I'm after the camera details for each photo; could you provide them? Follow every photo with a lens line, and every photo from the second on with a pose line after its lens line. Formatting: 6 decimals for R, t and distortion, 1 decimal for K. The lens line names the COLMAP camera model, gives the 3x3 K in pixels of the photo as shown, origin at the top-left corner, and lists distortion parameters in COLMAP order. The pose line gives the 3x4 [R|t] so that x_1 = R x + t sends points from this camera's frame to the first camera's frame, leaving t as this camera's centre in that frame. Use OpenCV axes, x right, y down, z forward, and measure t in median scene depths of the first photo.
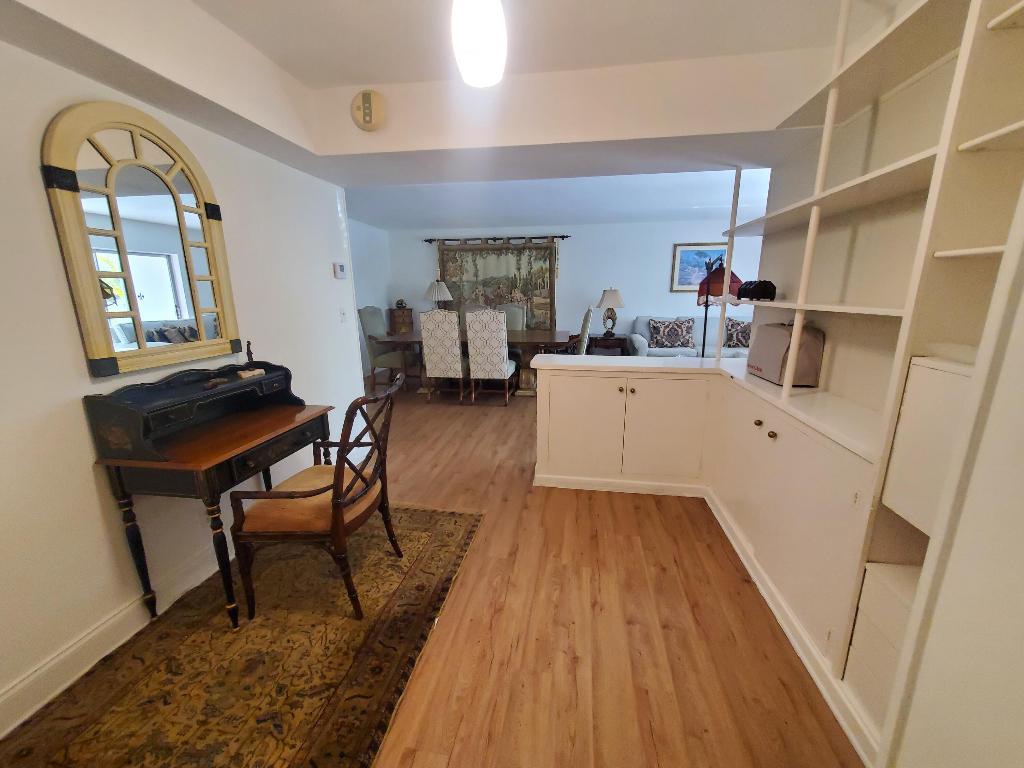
lens RADIAL K [[408.1, 0, 515.0], [0, 408.1, 384.0], [0, 0, 1]] dist [-0.001216, -0.000676]
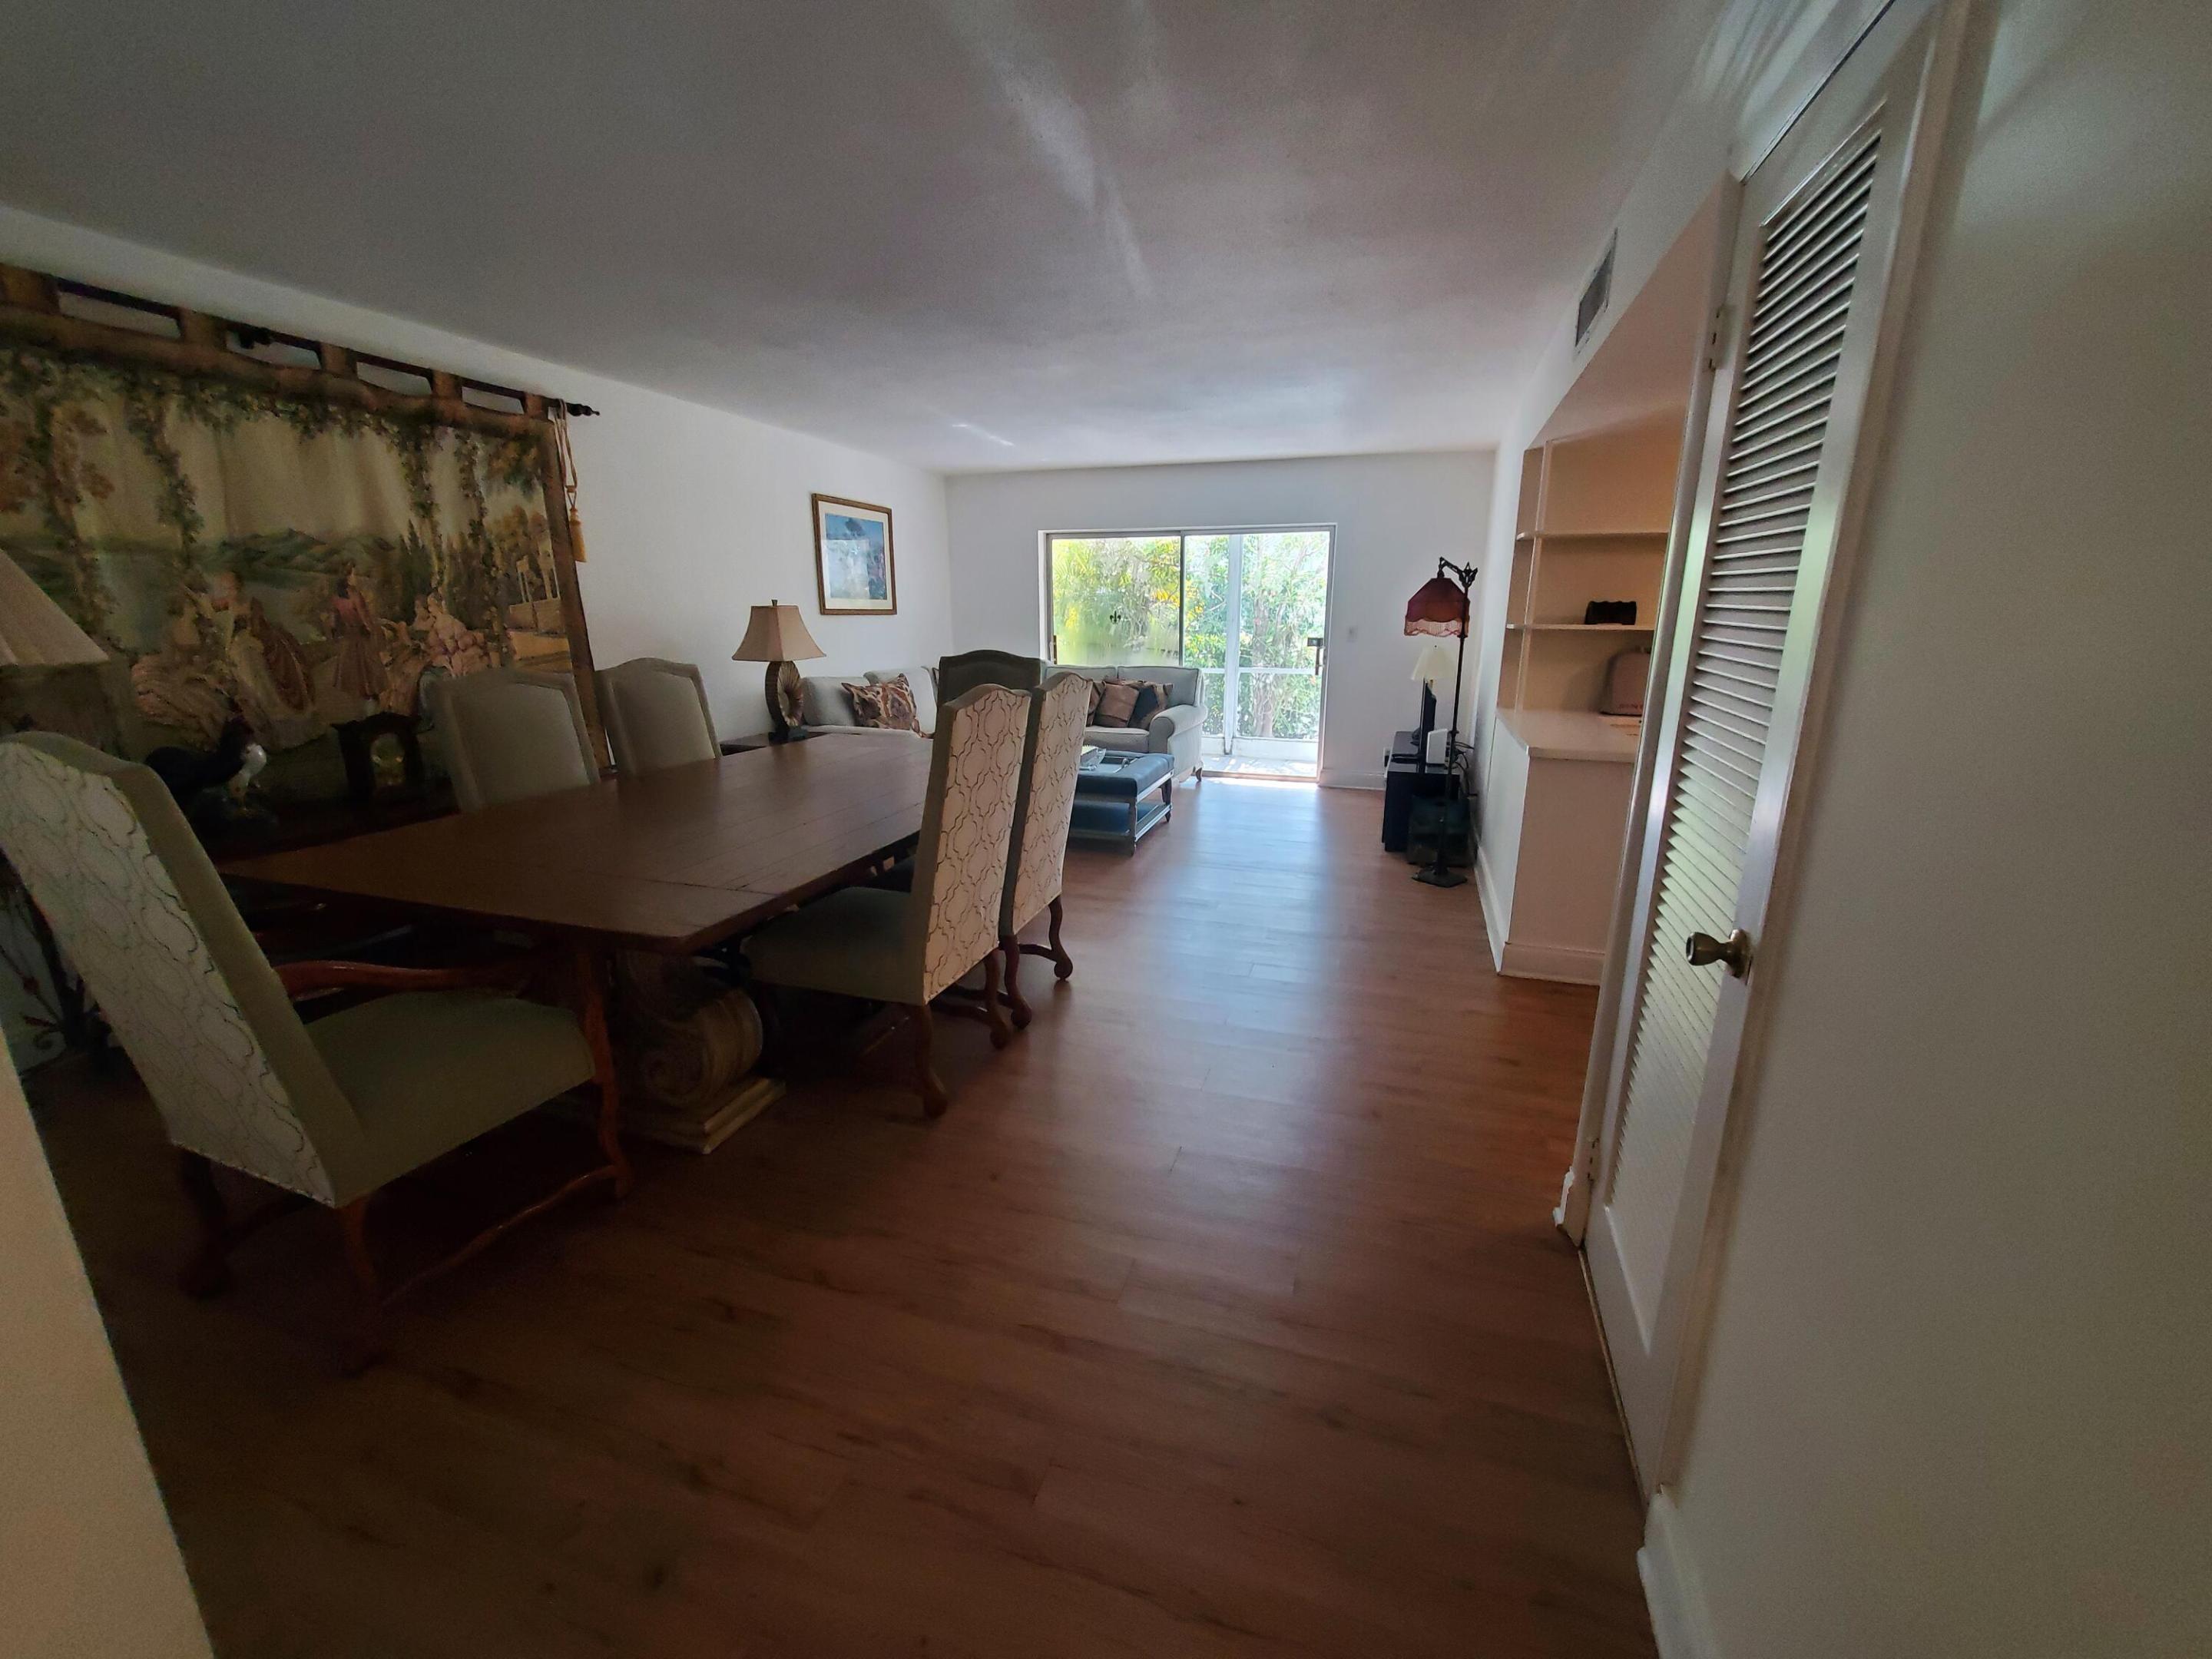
lens RADIAL K [[881.6, 0, 1112.1], [0, 881.6, 832.2], [0, 0, 1]] dist [-0.001216, -0.000676]
pose [[0.159472, -0.232707, 0.959383, -0.442020], [0.213093, 0.957024, 0.196713, -0.126202], [-0.963929, 0.173067, 0.202207, 0.570631]]
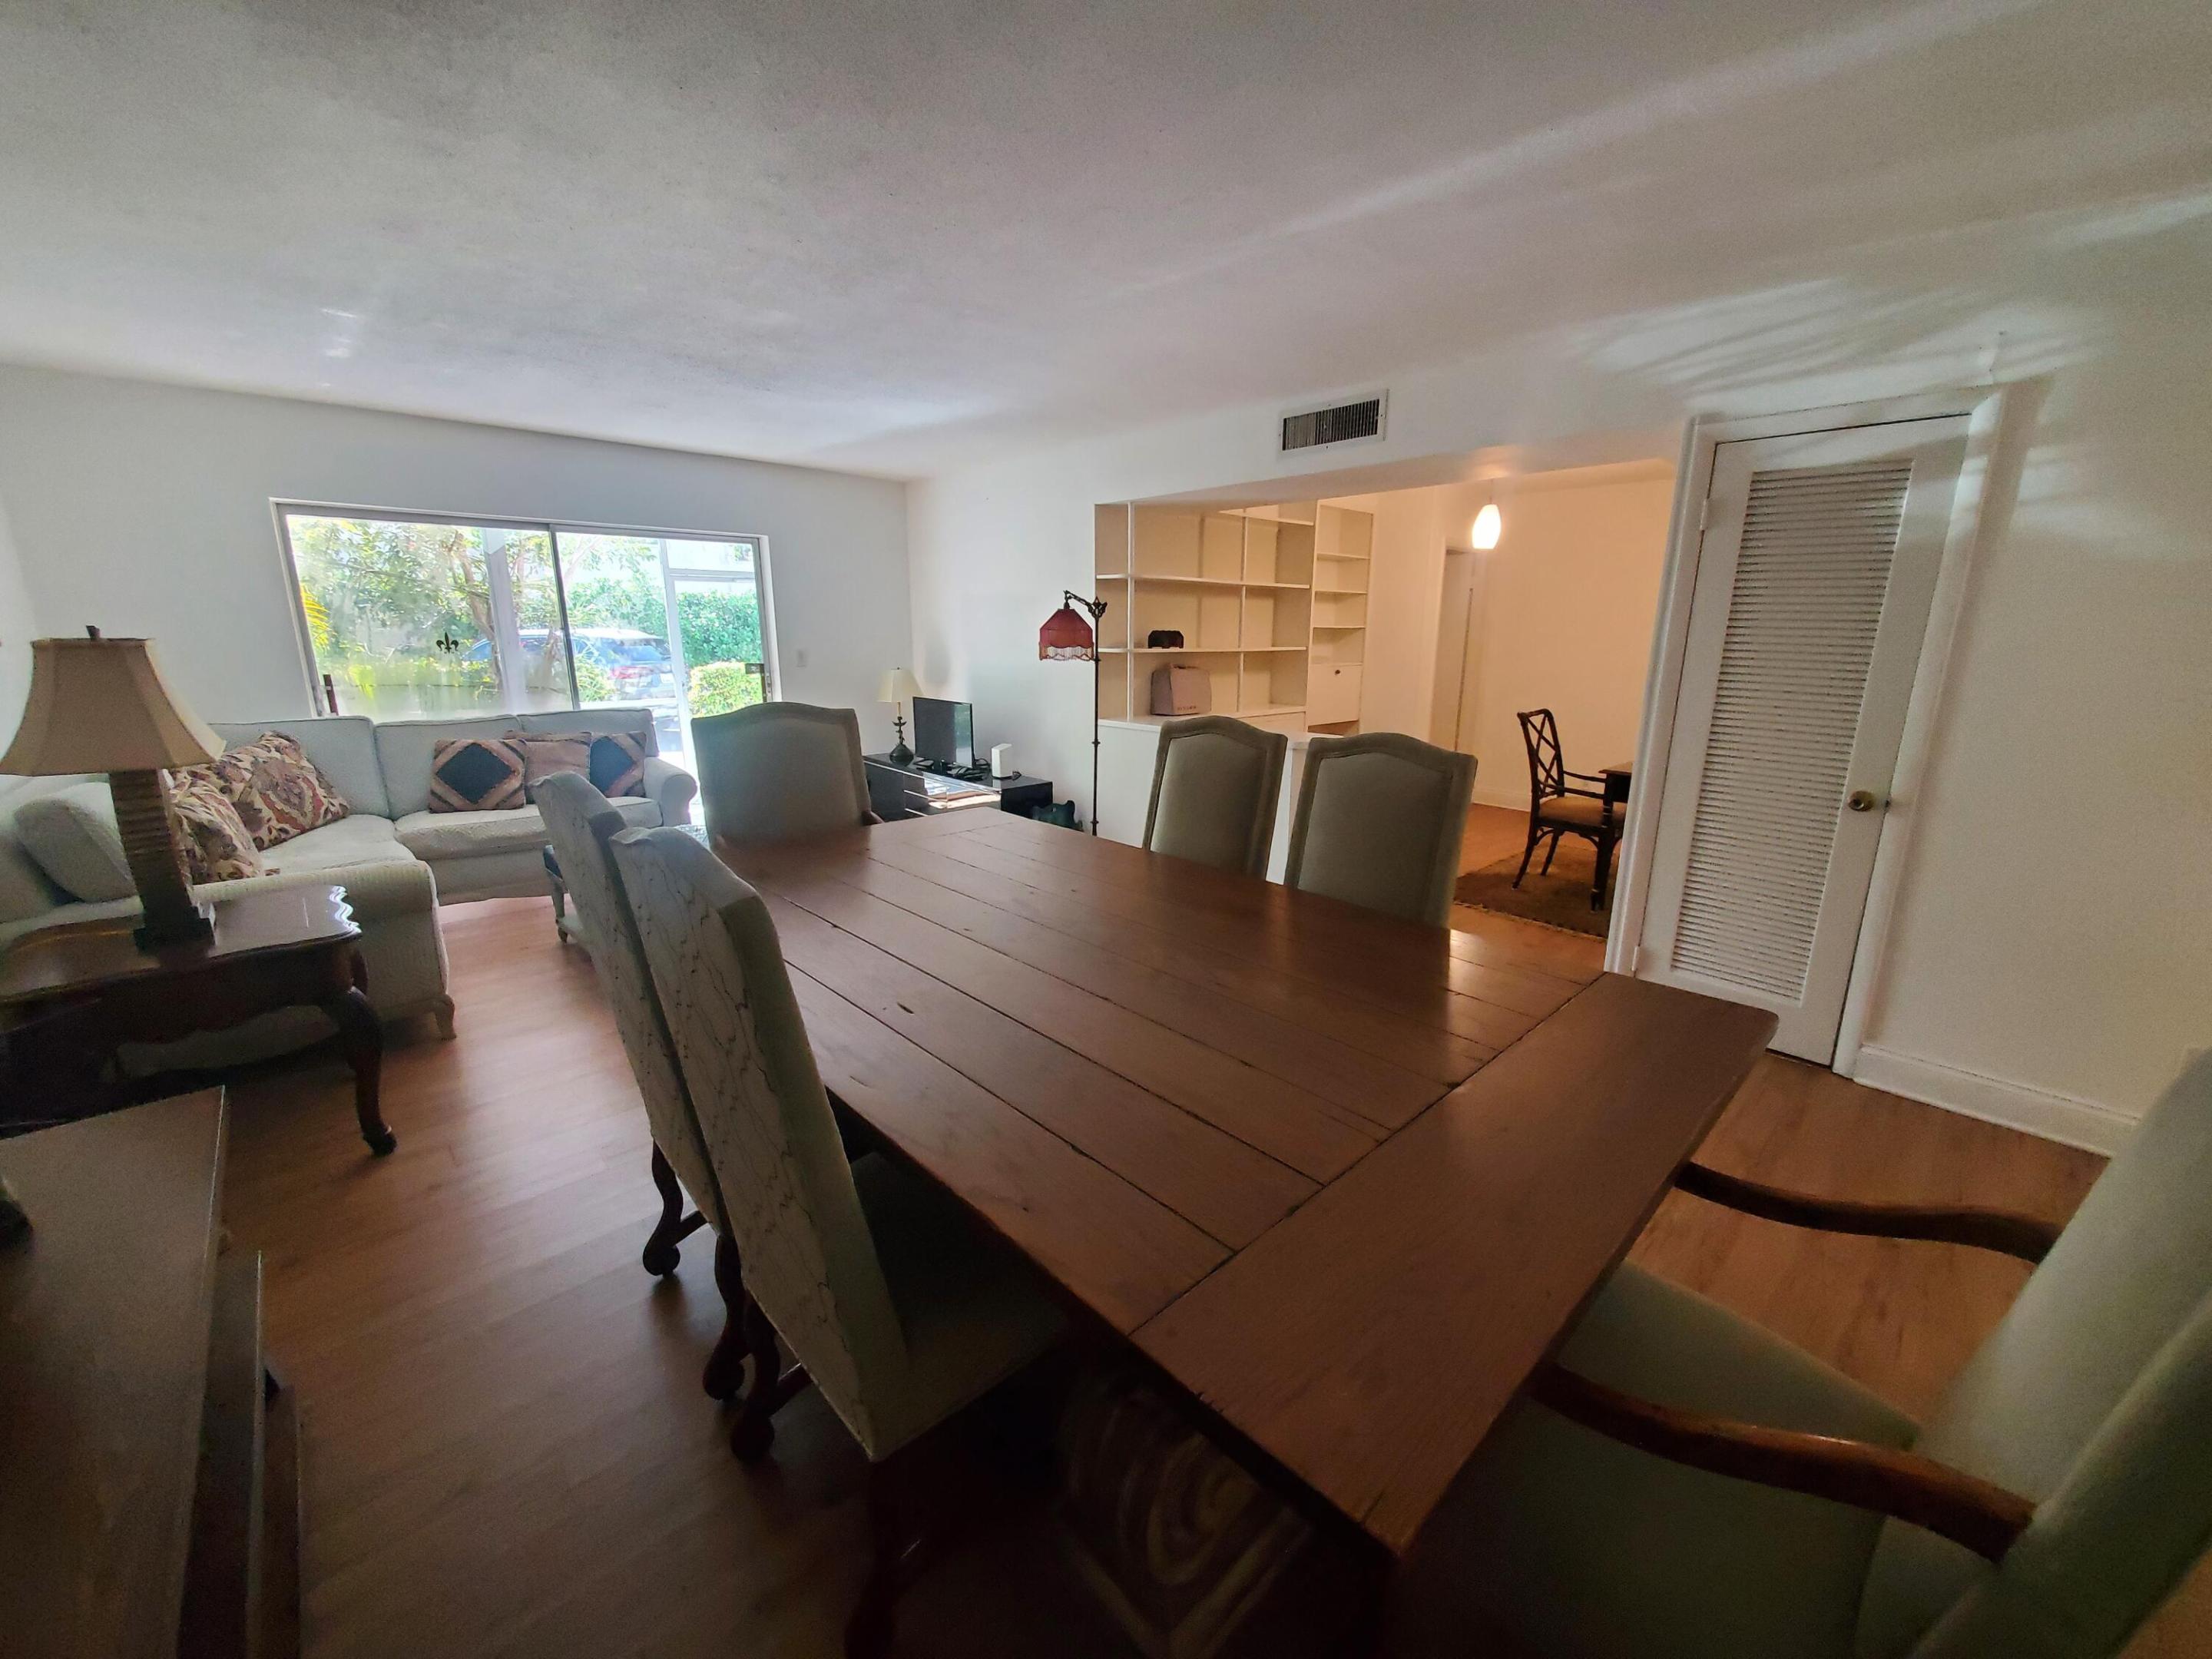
lens RADIAL K [[881.6, 0, 1113.2], [0, 881.6, 836.5], [0, 0, 1]] dist [-0.001216, -0.000676]
pose [[-0.800848, -0.139108, 0.582487, -0.232505], [0.128605, 0.910007, 0.394141, -0.228422], [-0.584896, 0.390558, -0.710888, 0.970270]]
